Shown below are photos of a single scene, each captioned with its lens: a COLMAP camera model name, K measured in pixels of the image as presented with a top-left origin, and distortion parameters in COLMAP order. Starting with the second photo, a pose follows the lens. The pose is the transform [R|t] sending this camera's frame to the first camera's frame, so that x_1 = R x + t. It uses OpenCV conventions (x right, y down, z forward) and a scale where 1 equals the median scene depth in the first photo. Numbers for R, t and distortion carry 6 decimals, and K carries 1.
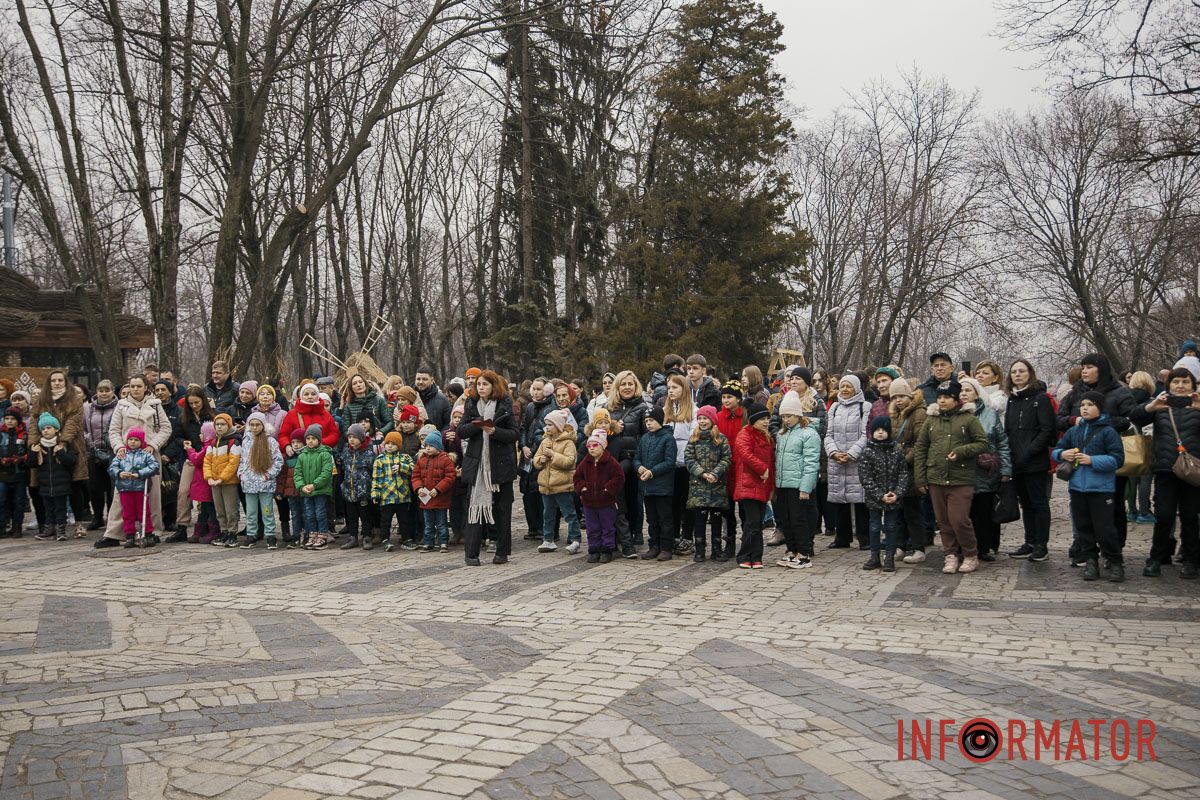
lens RADIAL K [[1158.2, 0, 600.0], [0, 1158.2, 400.0], [0, 0, 1]] dist [-0.002277, 0.026425]
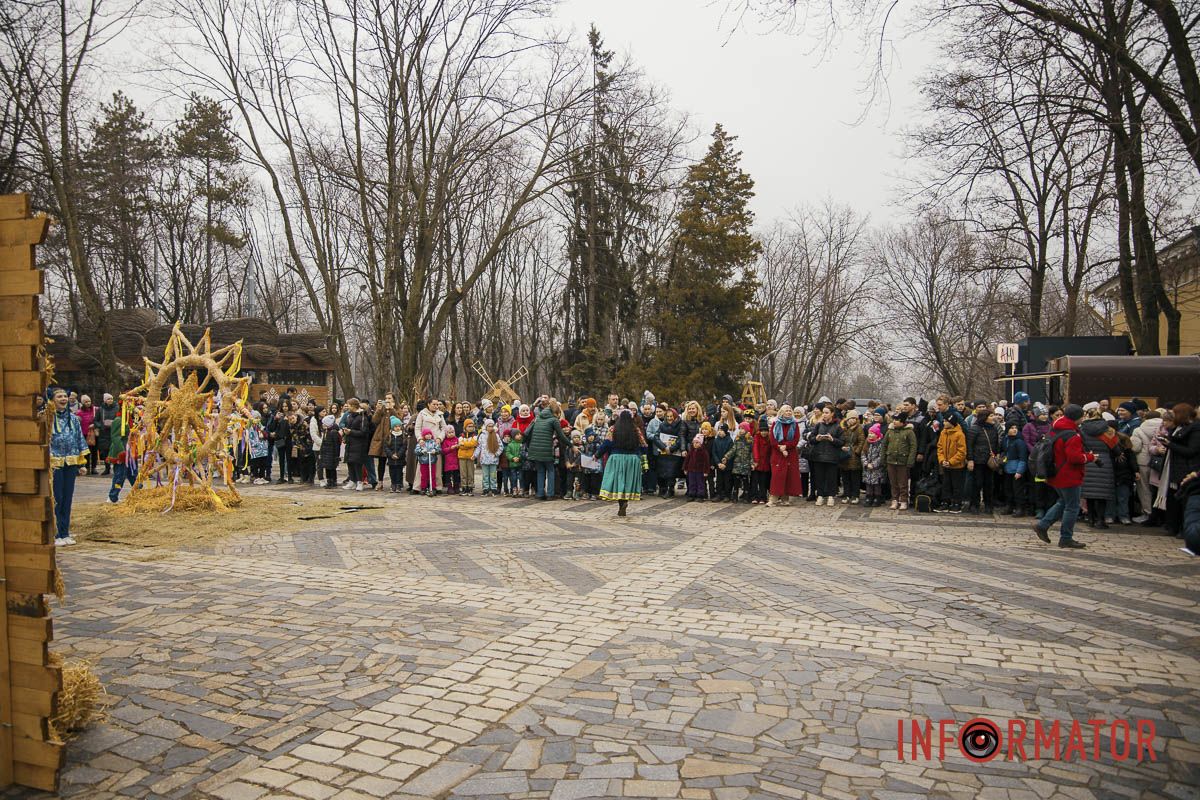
lens RADIAL K [[821.5, 0, 600.0], [0, 821.5, 400.0], [0, 0, 1]] dist [-0.085142, 0.001095]
pose [[0.999814, 0.019182, 0.002080, -0.051137], [-0.019167, 0.999790, -0.007220, -0.006052], [-0.002218, 0.007179, 0.999972, -0.126762]]
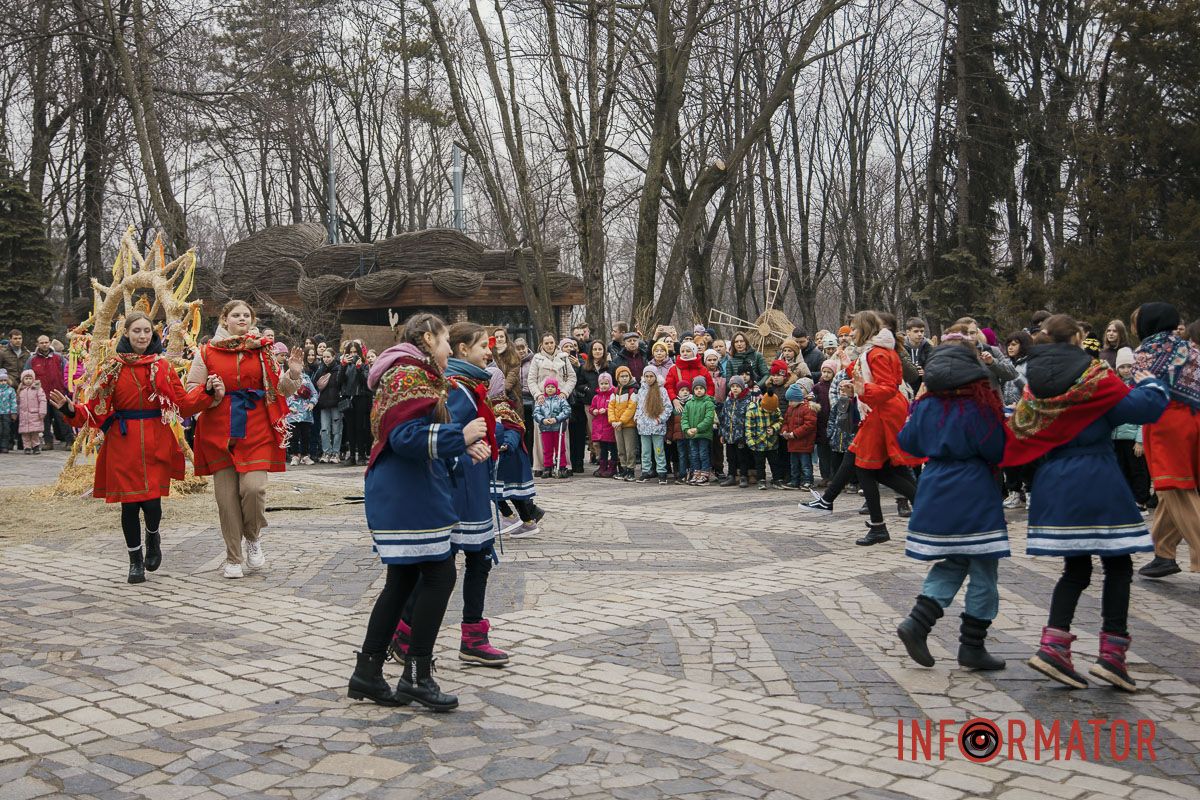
lens RADIAL K [[1336.8, 0, 600.0], [0, 1336.8, 400.0], [0, 0, 1]] dist [-0.074639, 0.049531]
pose [[0.934085, 0.014602, -0.356753, 0.050005], [-0.003499, 0.999490, 0.031749, 0.001161], [0.357035, -0.028408, 0.933659, -0.099357]]
